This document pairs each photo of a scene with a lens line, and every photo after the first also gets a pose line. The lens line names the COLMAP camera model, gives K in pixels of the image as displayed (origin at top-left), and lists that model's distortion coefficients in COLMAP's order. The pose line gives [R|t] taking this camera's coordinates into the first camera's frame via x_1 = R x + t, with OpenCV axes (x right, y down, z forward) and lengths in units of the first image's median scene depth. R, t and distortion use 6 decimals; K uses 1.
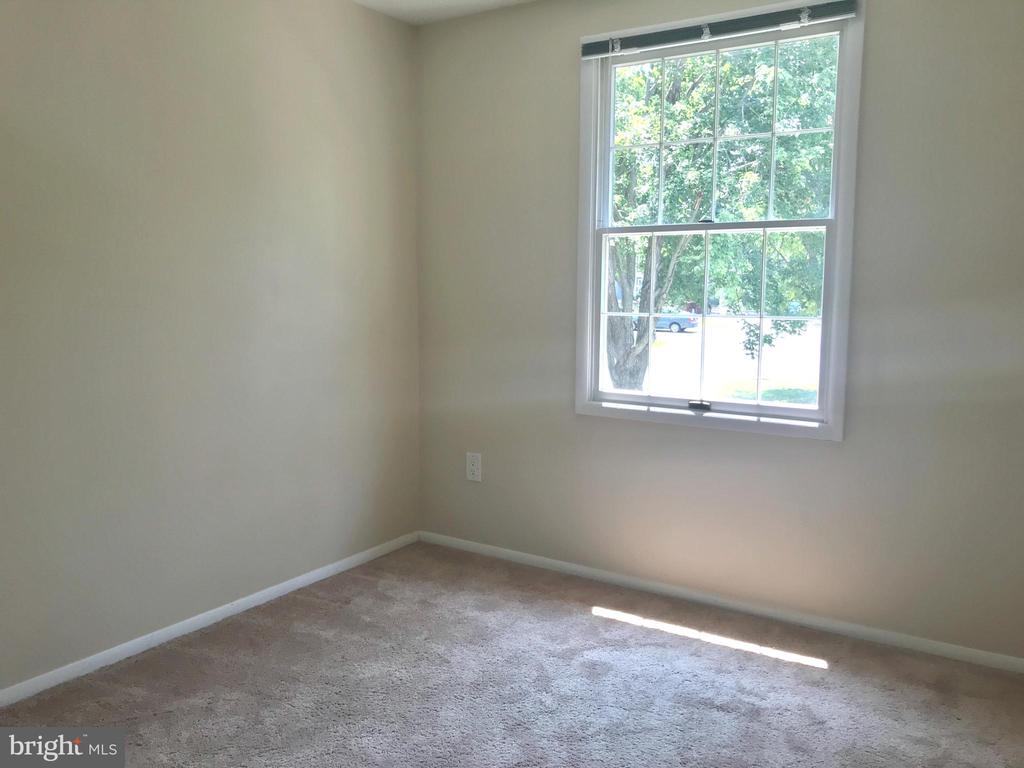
lens RADIAL K [[840.8, 0, 511.6], [0, 840.8, 381.1], [0, 0, 1]] dist [0.035429, -0.029260]
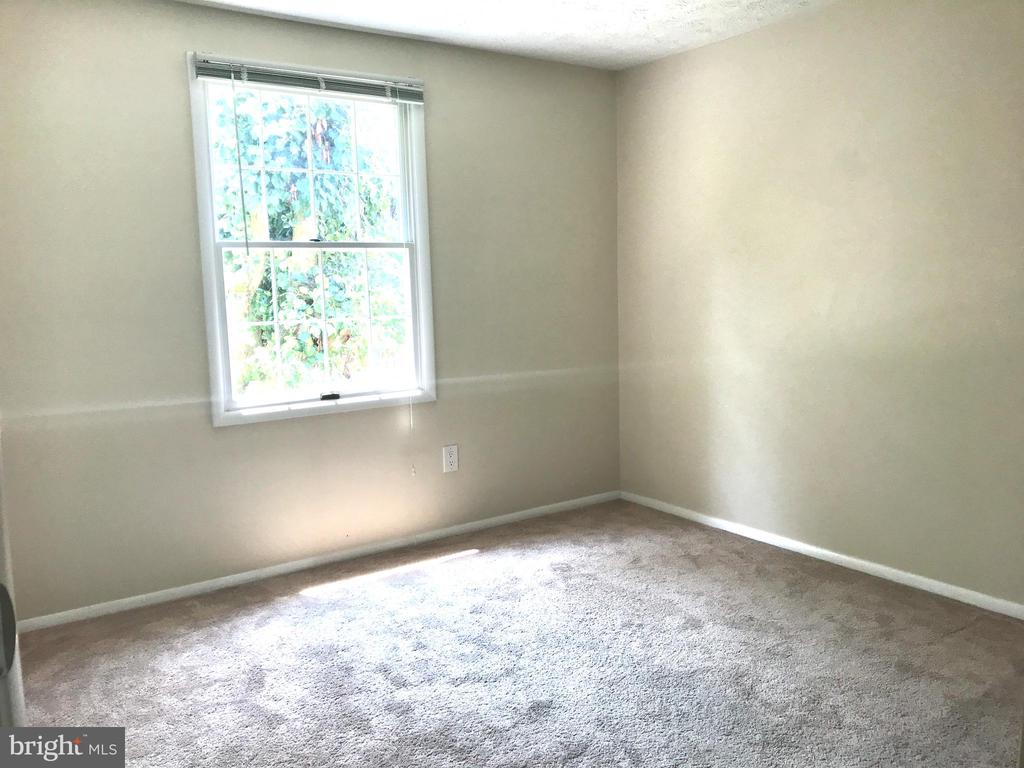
lens RADIAL K [[840.8, 0, 511.8], [0, 840.8, 386.1], [0, 0, 1]] dist [0.035429, -0.029260]
pose [[0.400345, -0.131986, 0.906810, -0.747669], [0.150219, 0.985639, 0.077140, -0.037358], [-0.903968, 0.105338, 0.414422, 0.274037]]
